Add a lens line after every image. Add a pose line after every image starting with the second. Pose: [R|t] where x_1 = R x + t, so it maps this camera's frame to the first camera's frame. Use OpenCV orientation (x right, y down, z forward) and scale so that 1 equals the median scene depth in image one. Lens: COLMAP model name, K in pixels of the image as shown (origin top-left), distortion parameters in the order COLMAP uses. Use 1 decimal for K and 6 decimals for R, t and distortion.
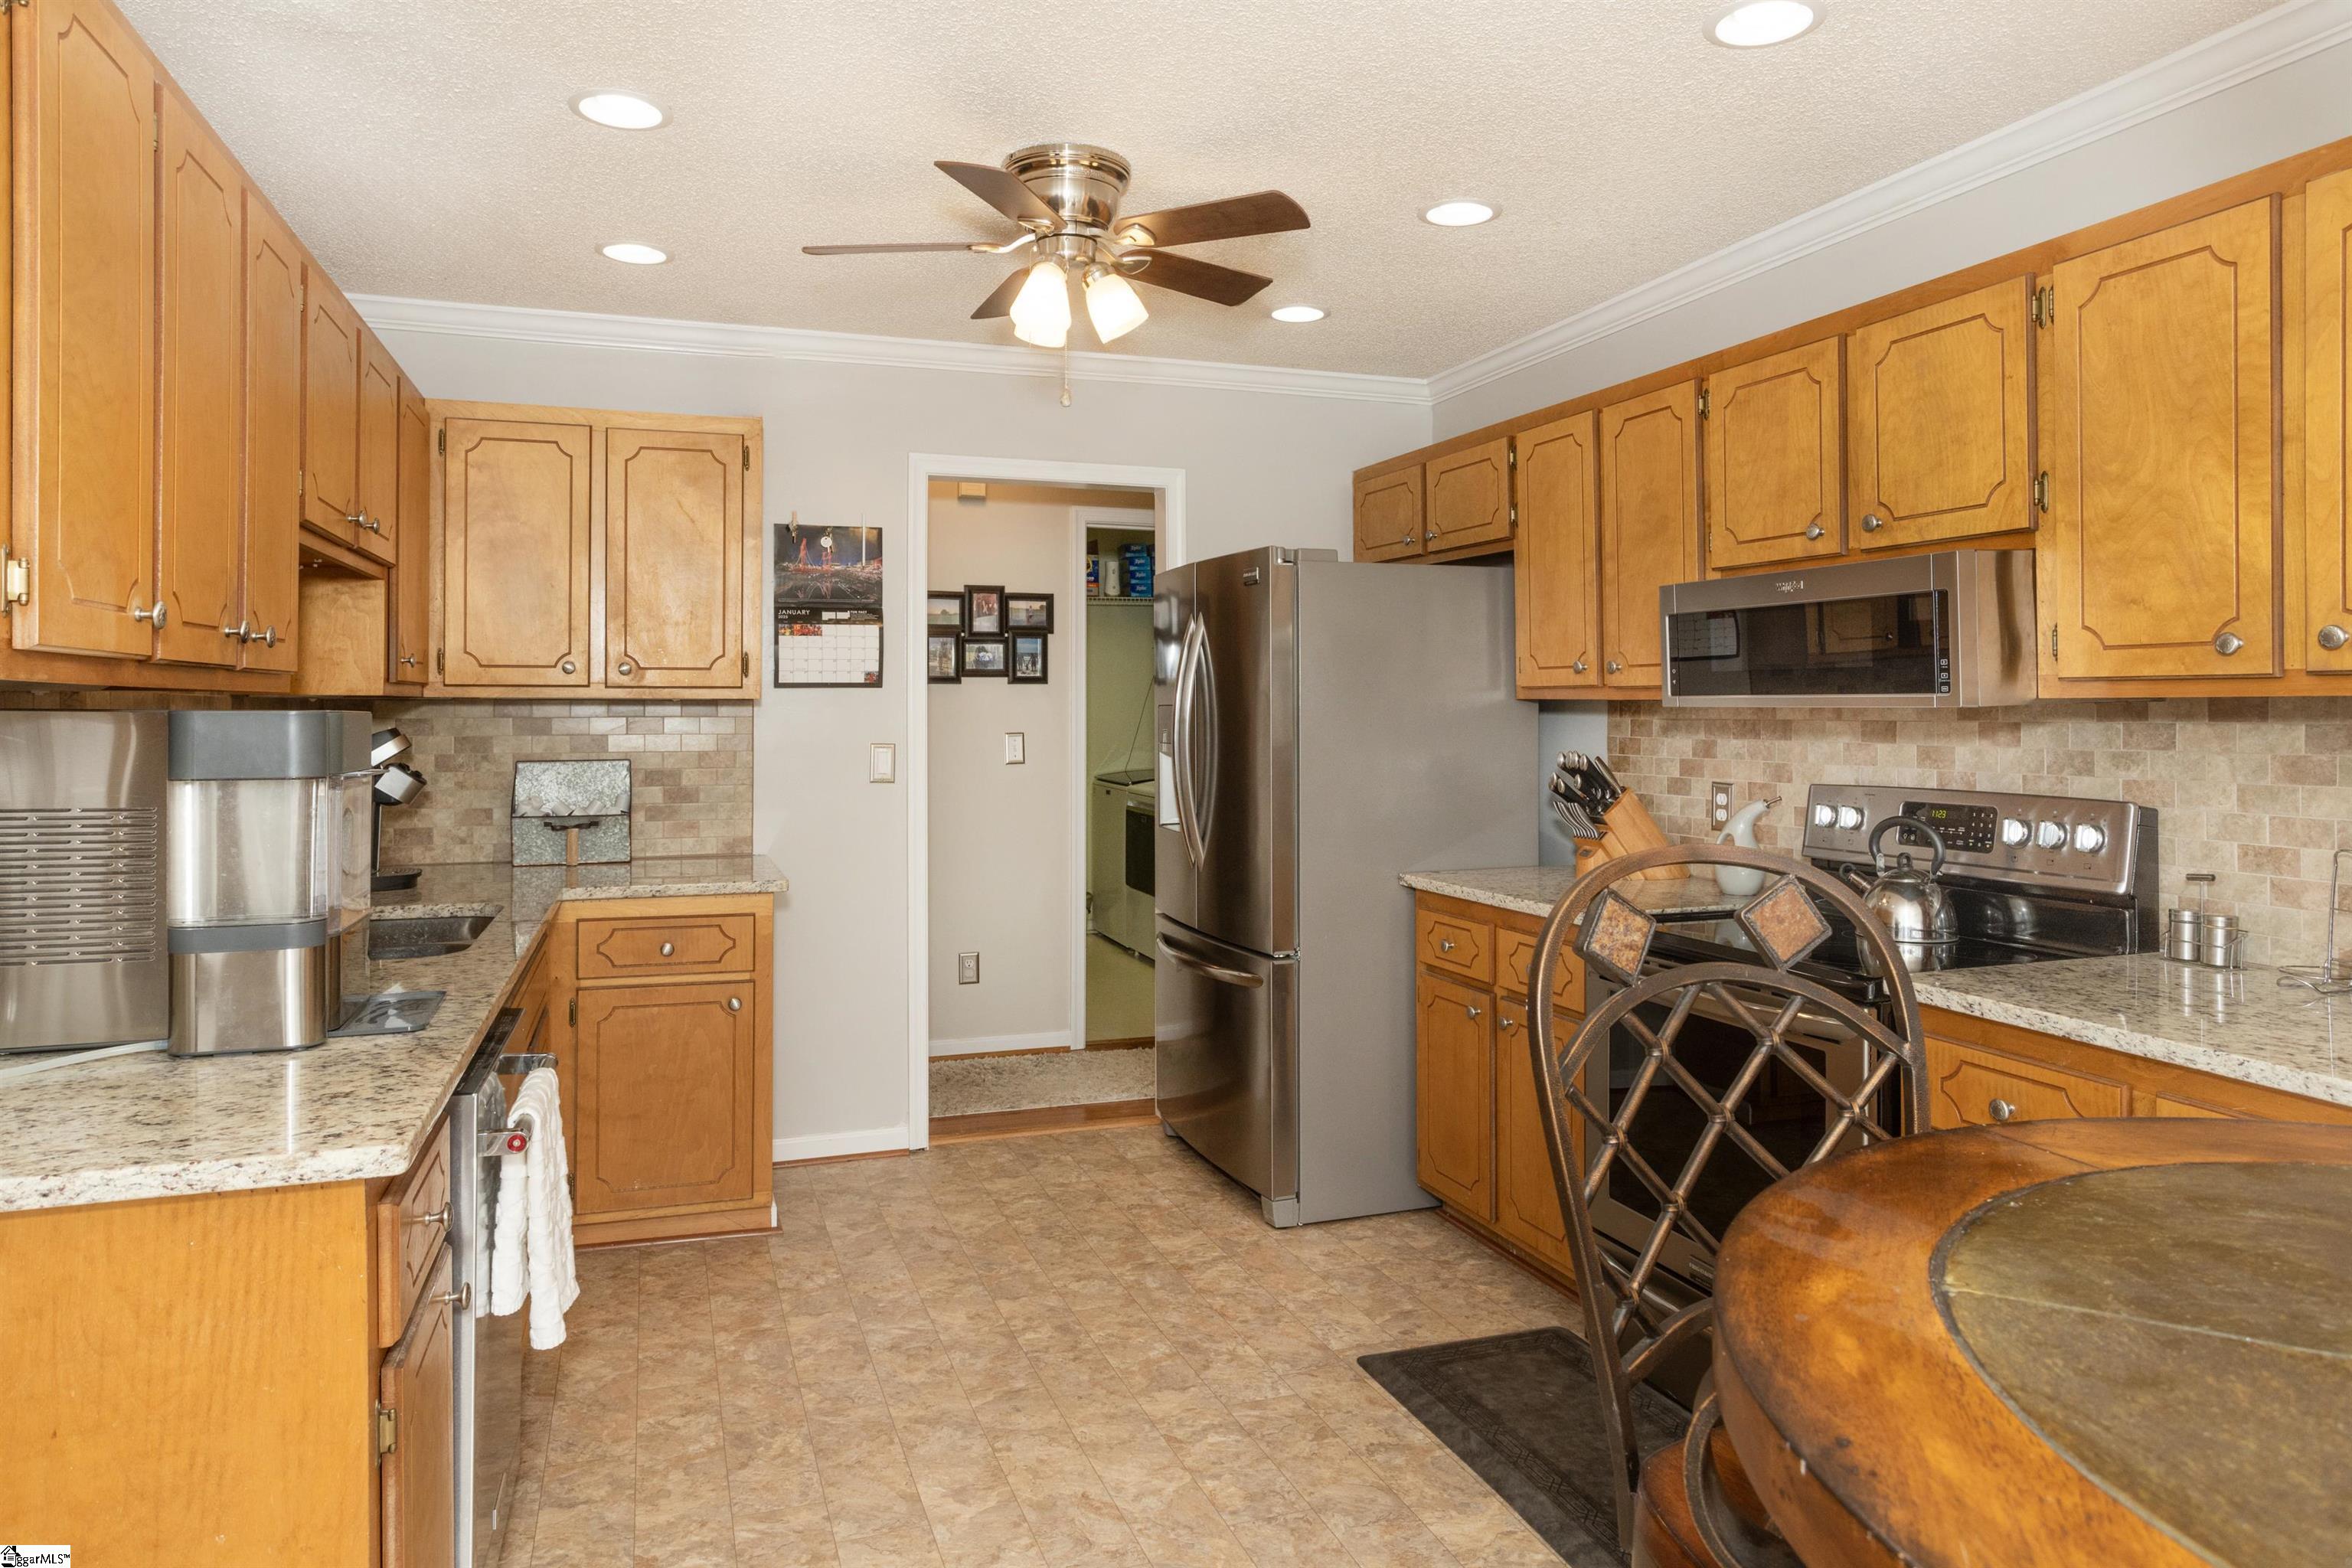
lens RADIAL K [[1418.0, 0, 1175.3], [0, 1418.0, 701.2], [0, 0, 1]] dist [-0.055577, 0.057599]
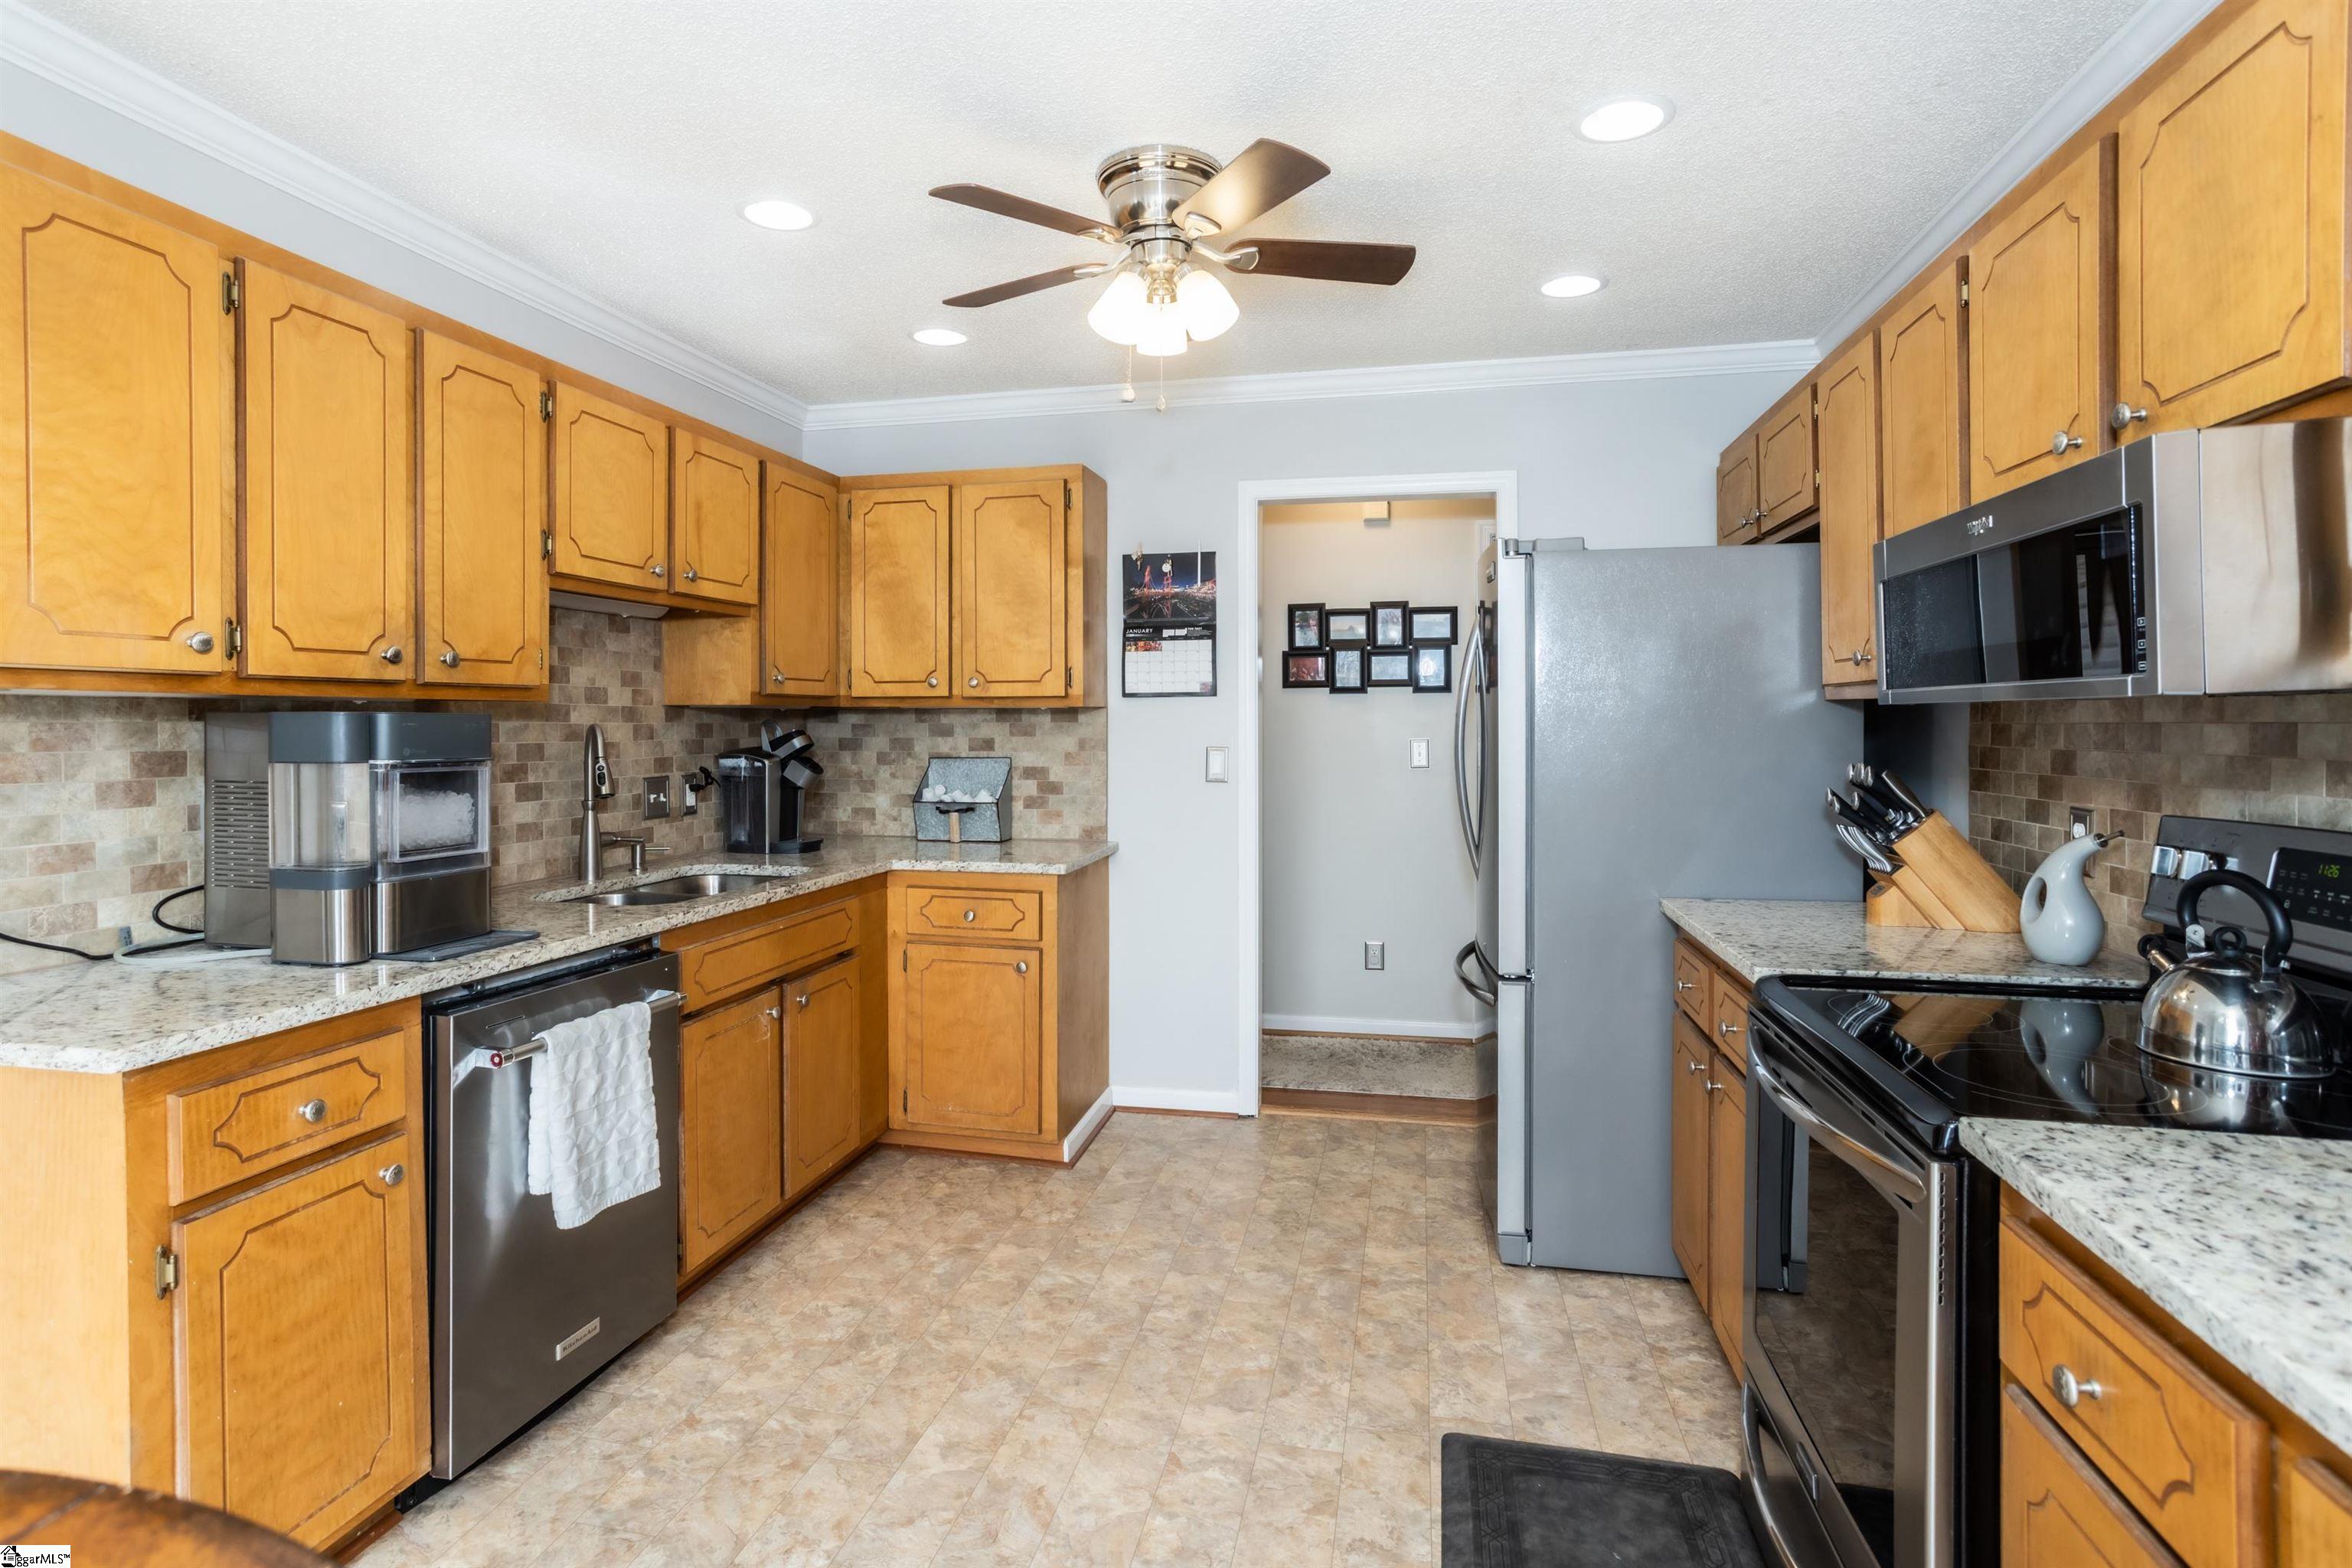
lens RADIAL K [[1184.9, 0, 1166.1], [0, 1184.9, 736.5], [0, 0, 1]] dist [-0.050009, 0.036925]
pose [[0.850523, 0.004793, -0.525916, 0.296179], [0.004179, 0.999865, 0.015871, 0.008269], [0.525921, -0.015697, 0.850388, 0.224392]]
